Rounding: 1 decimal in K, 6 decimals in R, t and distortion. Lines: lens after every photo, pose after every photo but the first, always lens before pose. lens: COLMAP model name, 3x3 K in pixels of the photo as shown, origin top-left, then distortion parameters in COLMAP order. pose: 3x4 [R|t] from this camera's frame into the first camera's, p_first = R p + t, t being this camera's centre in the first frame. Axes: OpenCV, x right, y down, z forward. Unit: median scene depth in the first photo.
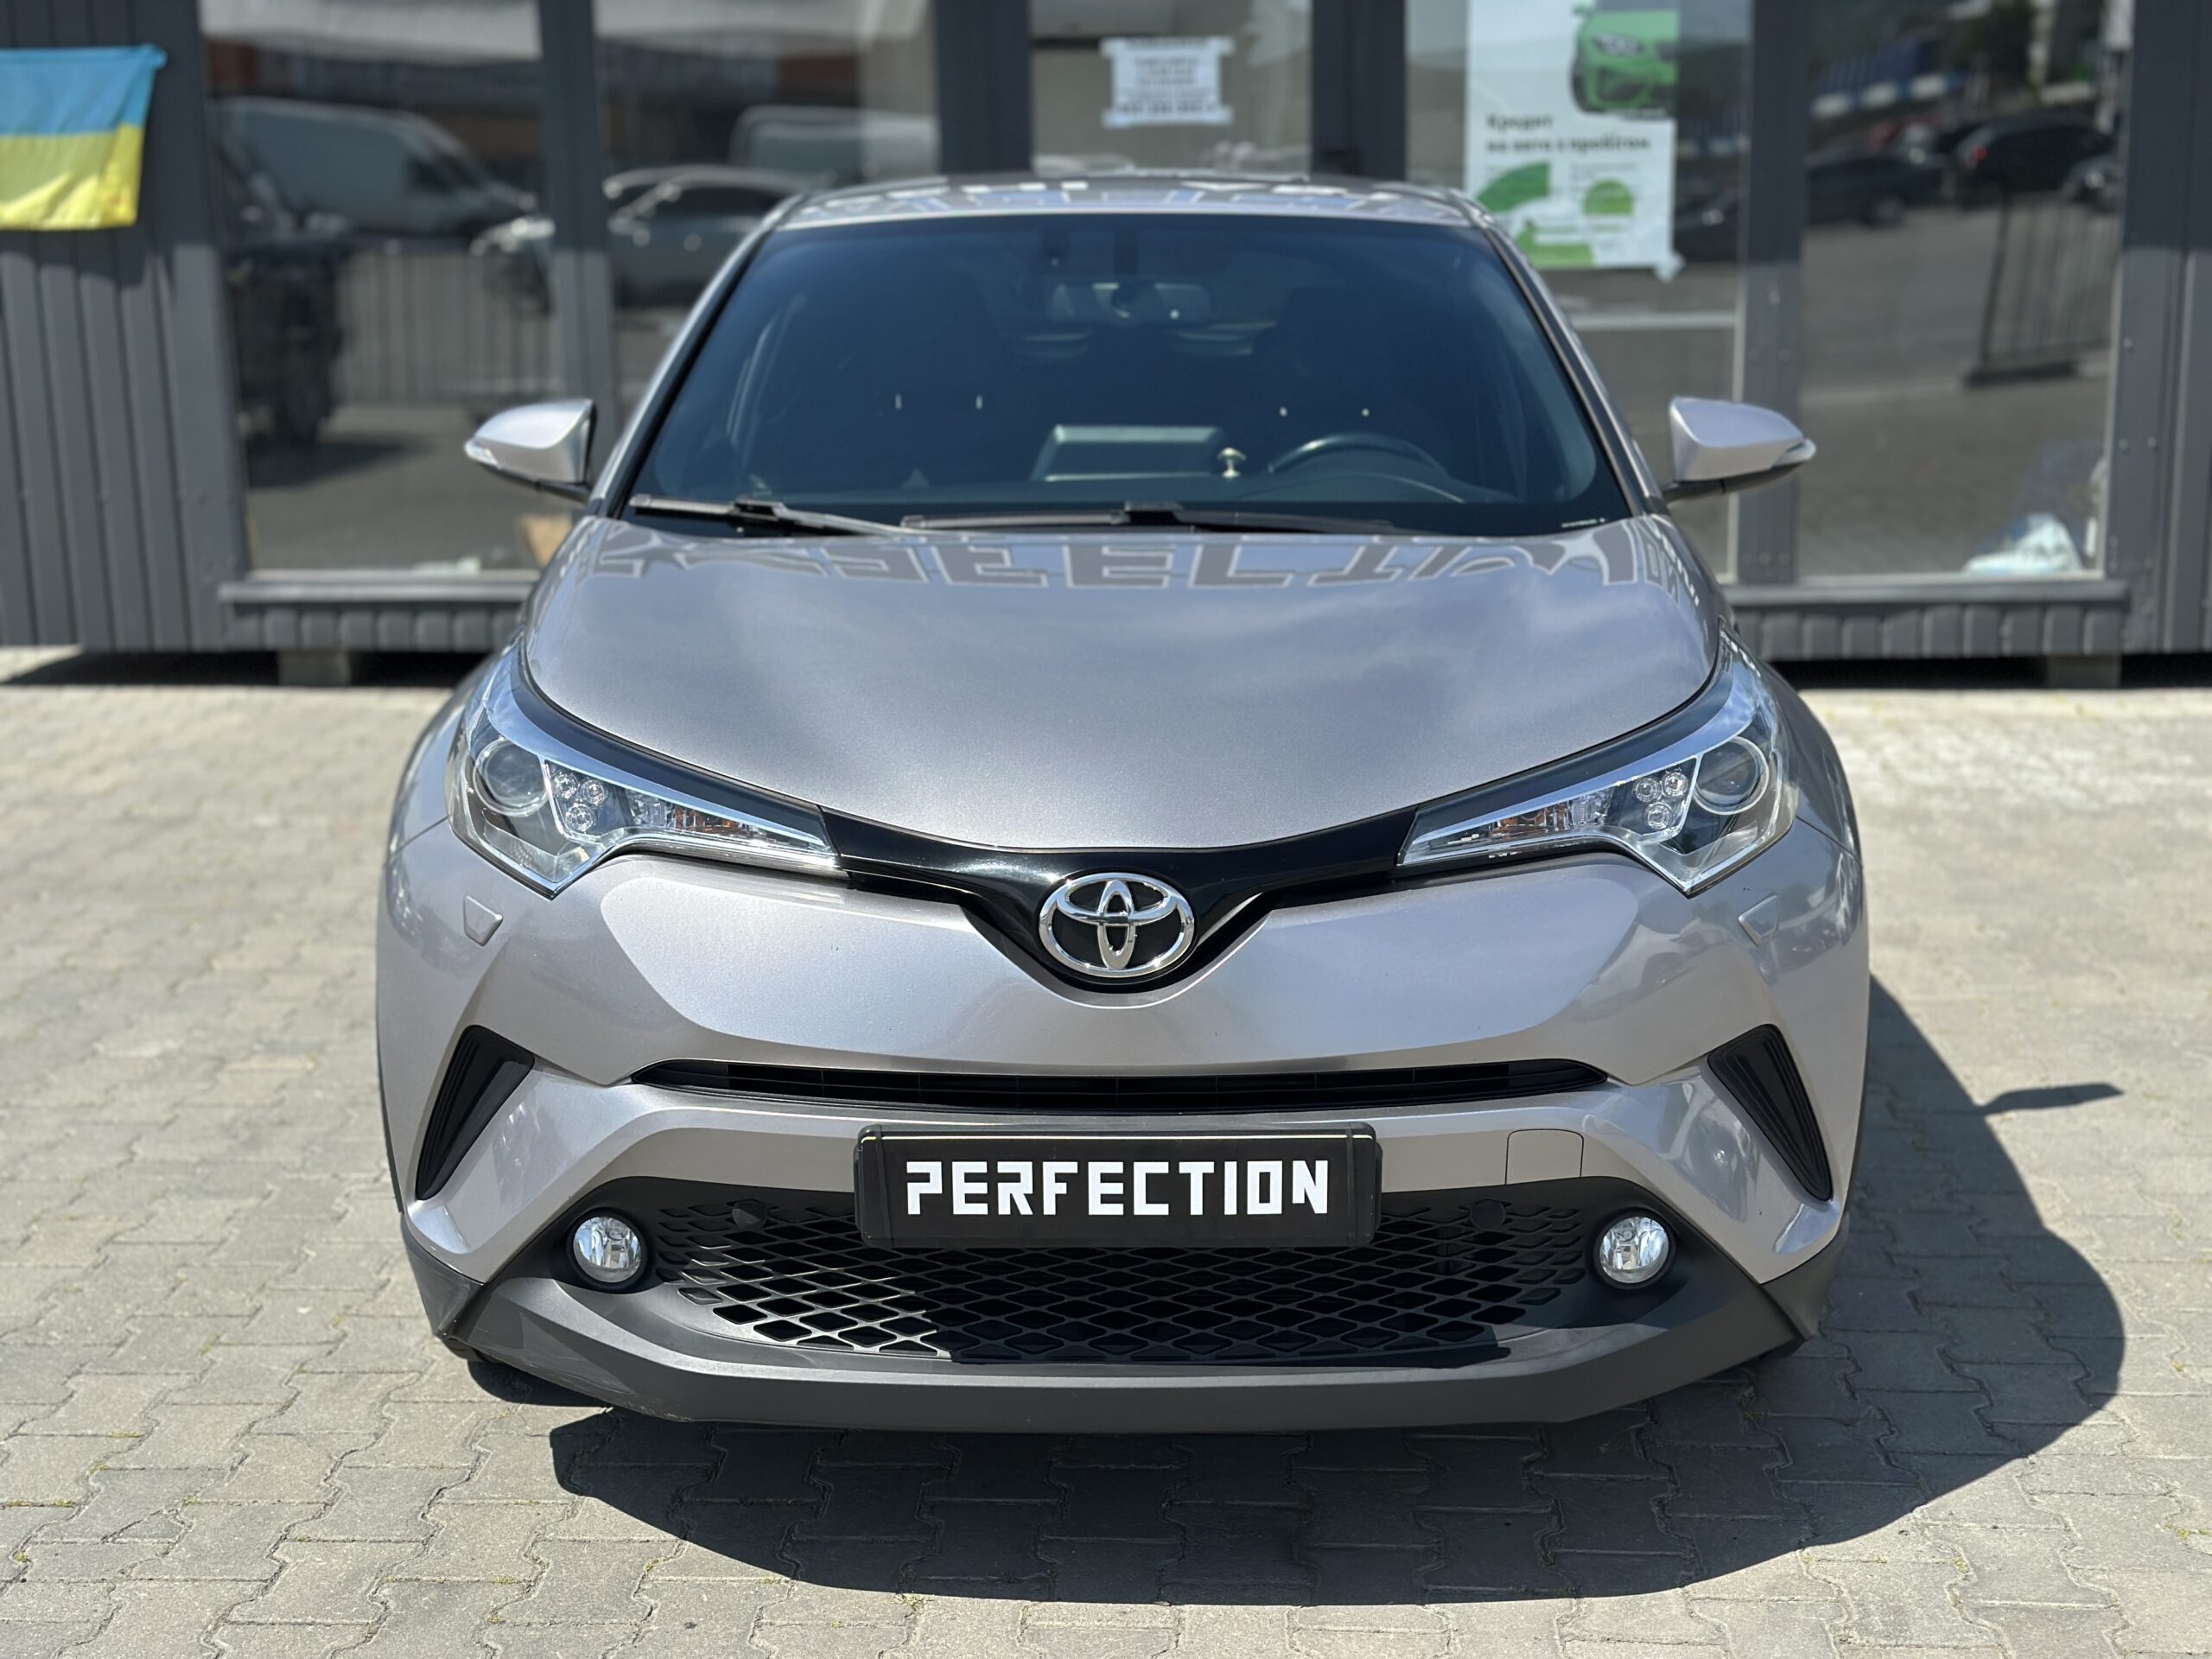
lens RADIAL K [[3080.0, 0, 1106.0], [0, 3080.0, 829.5], [0, 0, 1]] dist [0.205686, -0.539041]
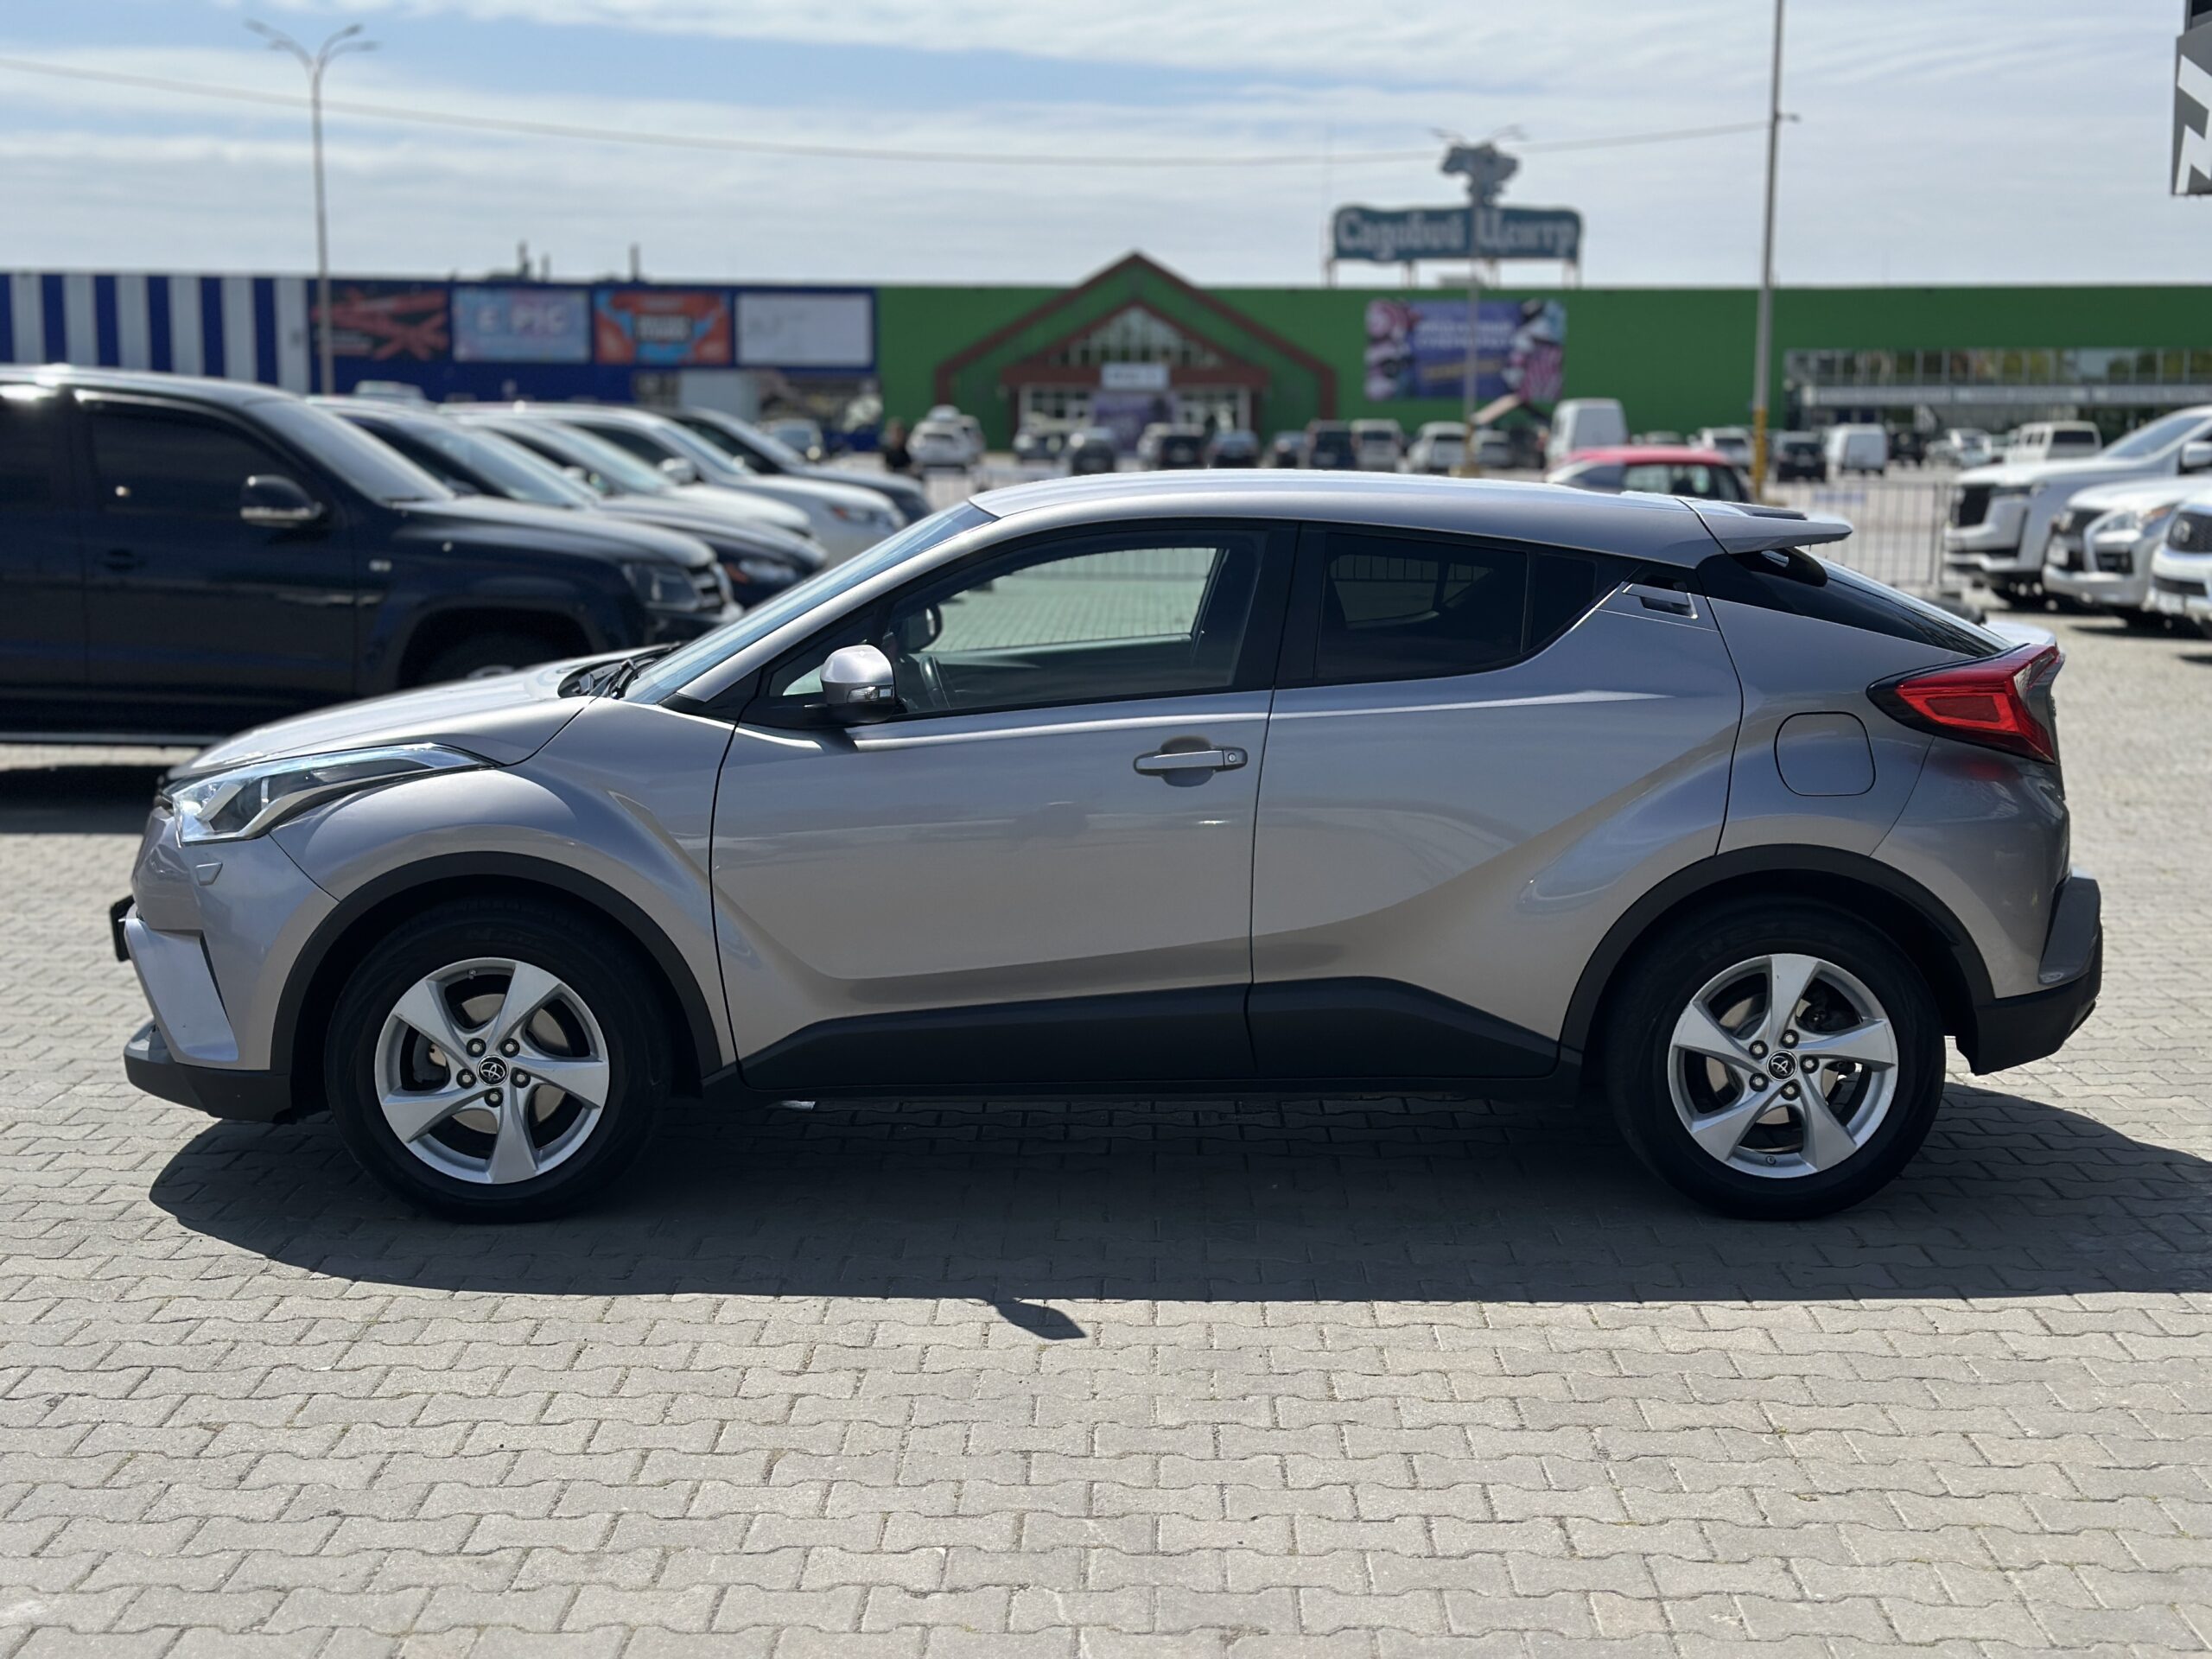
lens RADIAL K [[3080.0, 0, 1106.0], [0, 3080.0, 829.5], [0, 0, 1]] dist [0.205686, -0.539041]
pose [[0.029126, 0.135544, -0.990343, 2.171130], [-0.205959, 0.970318, 0.126746, -0.358390], [0.978127, 0.200279, 0.056178, 1.489501]]
